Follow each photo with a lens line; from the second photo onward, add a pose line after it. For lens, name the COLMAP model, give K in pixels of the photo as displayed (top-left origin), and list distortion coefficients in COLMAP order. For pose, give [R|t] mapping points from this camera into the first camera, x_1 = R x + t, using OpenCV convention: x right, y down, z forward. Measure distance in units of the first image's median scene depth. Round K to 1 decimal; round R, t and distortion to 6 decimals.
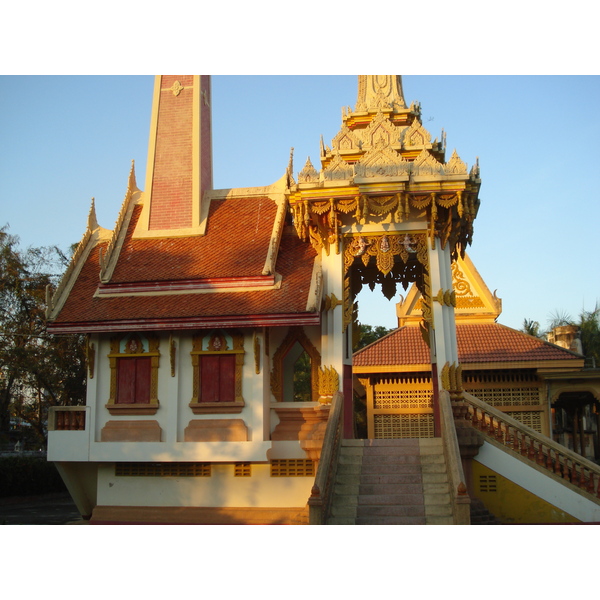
lens RADIAL K [[689.4, 0, 300.0], [0, 689.4, 300.0], [0, 0, 1]] dist [0.002646, -0.252335]
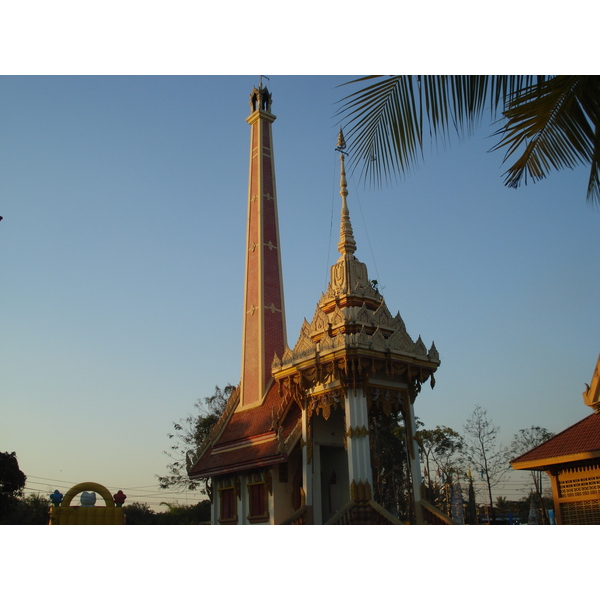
lens RADIAL K [[689.4, 0, 300.0], [0, 689.4, 300.0], [0, 0, 1]] dist [0.002646, -0.252335]
pose [[0.685179, -0.246436, -0.685419, 1.117030], [0.167952, 0.969121, -0.180545, -0.029675], [0.708747, 0.008588, 0.705411, -0.059644]]
